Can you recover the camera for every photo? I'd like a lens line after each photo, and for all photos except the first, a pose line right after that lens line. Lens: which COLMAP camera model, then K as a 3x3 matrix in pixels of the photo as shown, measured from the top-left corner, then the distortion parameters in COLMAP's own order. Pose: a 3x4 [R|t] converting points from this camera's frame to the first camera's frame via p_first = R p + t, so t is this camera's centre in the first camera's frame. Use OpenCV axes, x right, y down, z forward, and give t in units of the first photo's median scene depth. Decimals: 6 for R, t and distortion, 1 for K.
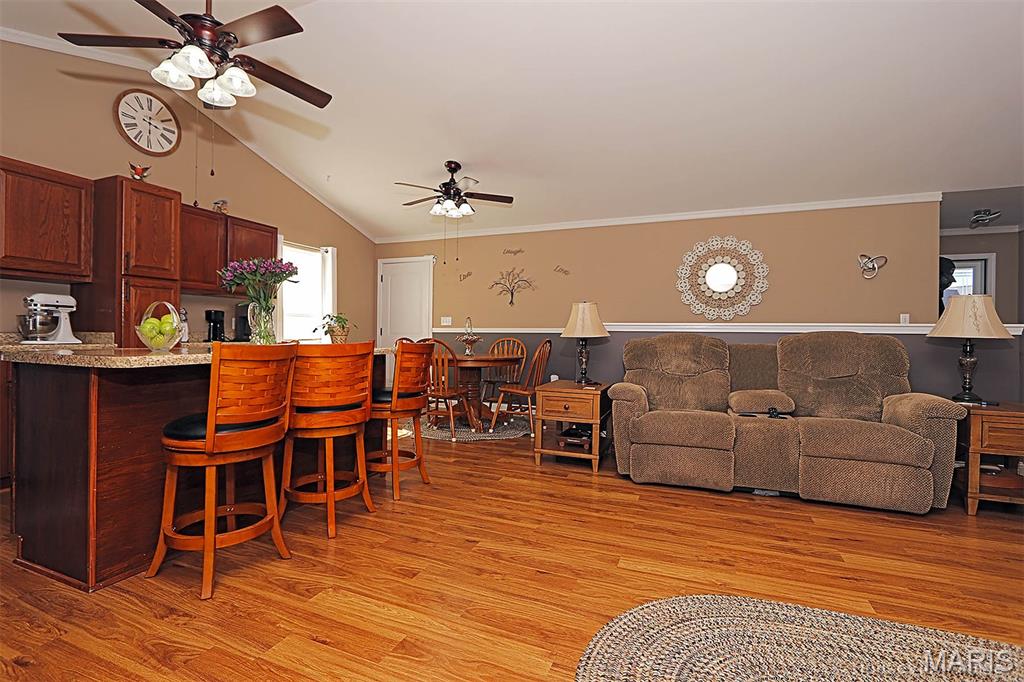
lens RADIAL K [[471.2, 0, 504.8], [0, 471.2, 338.6], [0, 0, 1]] dist [-0.015489, 0.000973]
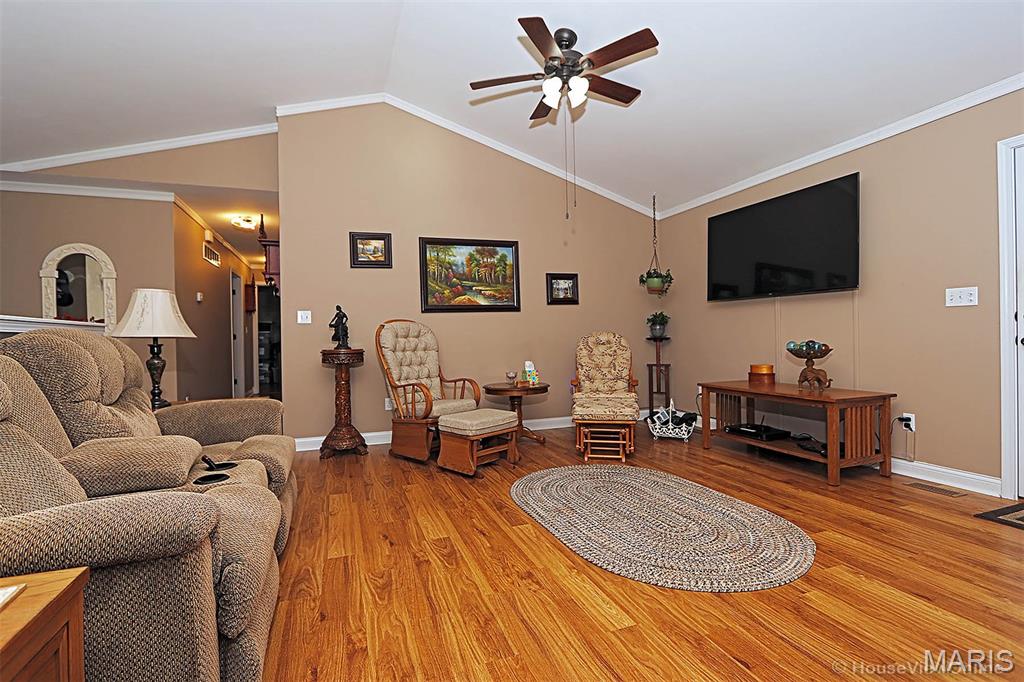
lens RADIAL K [[471.2, 0, 504.5], [0, 471.2, 338.1], [0, 0, 1]] dist [-0.015489, 0.000973]
pose [[-0.676958, -0.002765, 0.736016, -0.125136], [0.011770, 0.999824, 0.014582, -0.006056], [-0.735927, 0.018535, -0.676807, 1.123992]]
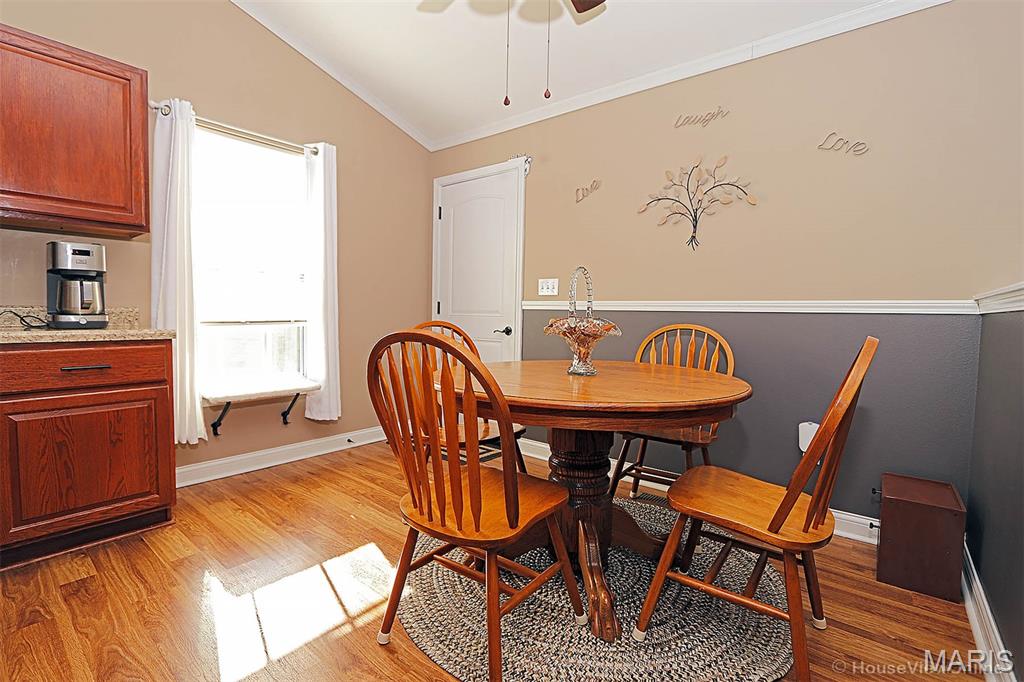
lens RADIAL K [[471.2, 0, 506.2], [0, 471.2, 336.9], [0, 0, 1]] dist [-0.015489, 0.000973]
pose [[0.956367, 0.022815, -0.291277, -0.043641], [-0.010151, 0.998939, 0.044915, -0.013682], [0.291993, -0.039999, 0.955584, 1.087553]]
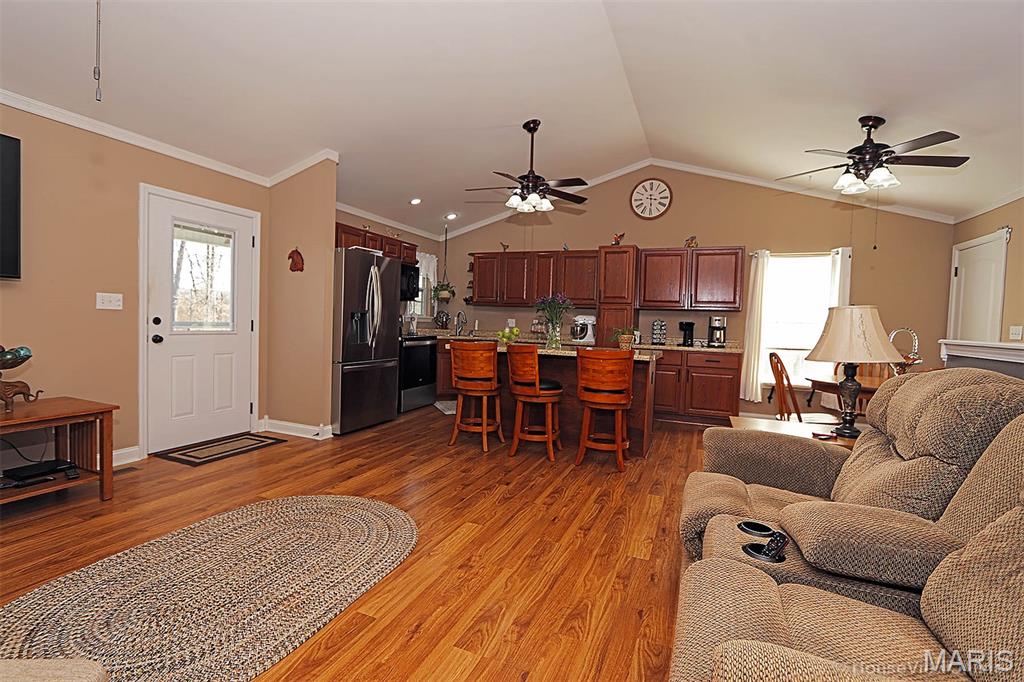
lens RADIAL K [[471.2, 0, 504.3], [0, 471.2, 339.5], [0, 0, 1]] dist [-0.015489, 0.000973]
pose [[-0.007188, 0.029294, -0.999545, 1.023682], [-0.038606, 0.998817, 0.029551, -0.043813], [0.999229, 0.038801, -0.006049, 0.728155]]
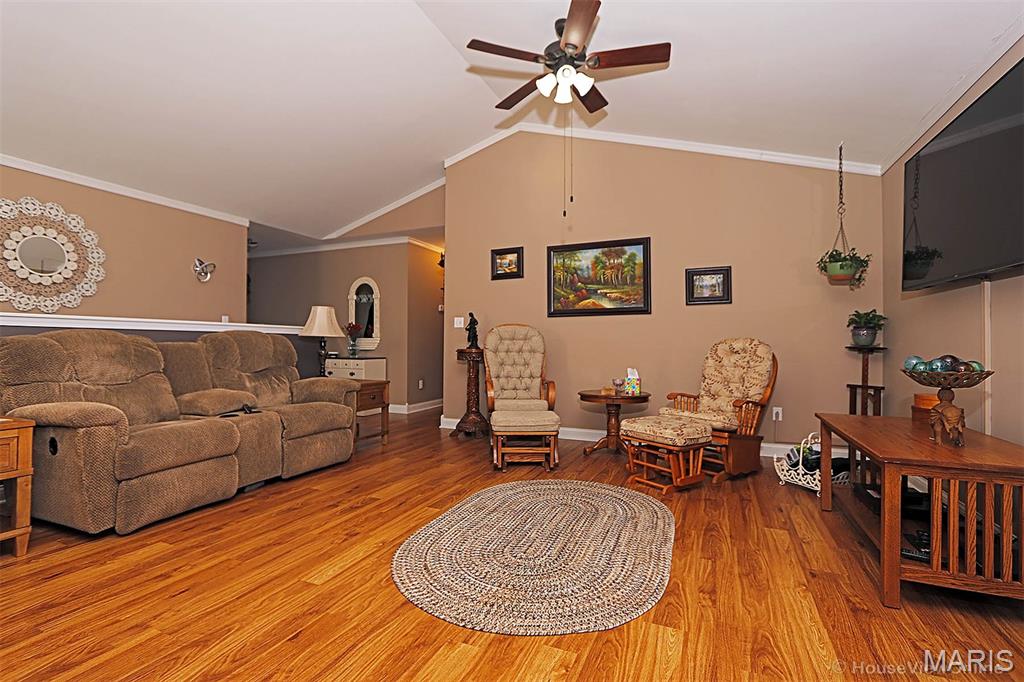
lens RADIAL K [[471.2, 0, 504.1], [0, 471.2, 337.1], [0, 0, 1]] dist [-0.015489, 0.000973]
pose [[0.021085, 0.001194, 0.999777, -0.445224], [-0.001278, 0.999999, -0.001167, 0.001385], [-0.999777, -0.001253, 0.021087, 0.412886]]
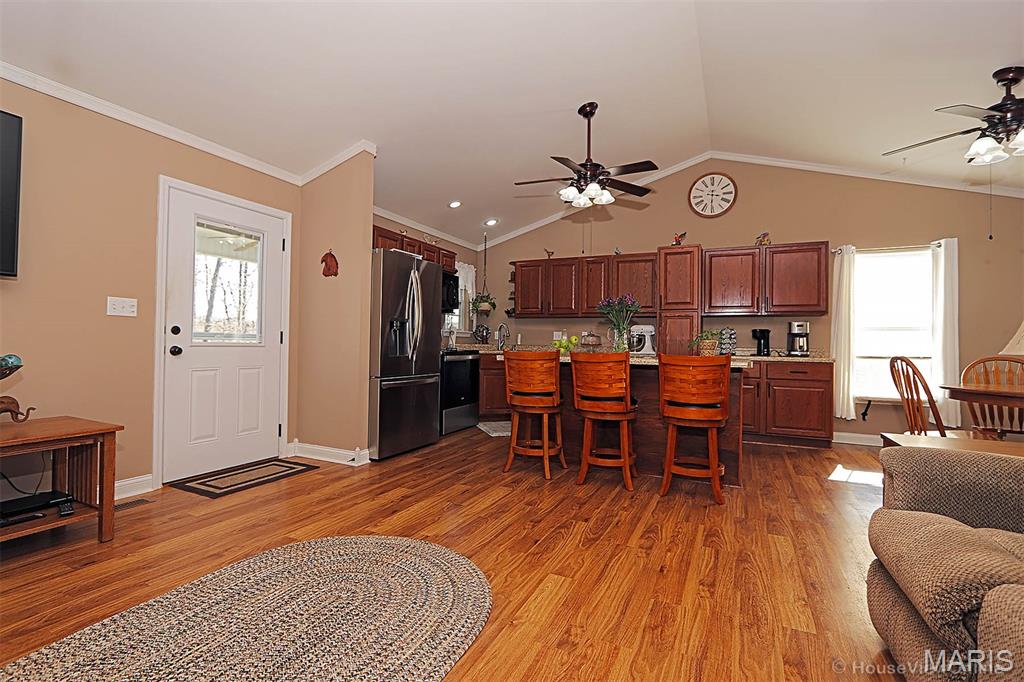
lens RADIAL K [[471.2, 0, 504.4], [0, 471.2, 338.9], [0, 0, 1]] dist [-0.015489, 0.000973]
pose [[-0.058553, -0.021266, -0.998058, 0.843353], [-0.022030, 0.999557, -0.020006, 0.002113], [0.998041, 0.020816, -0.058996, 0.633741]]
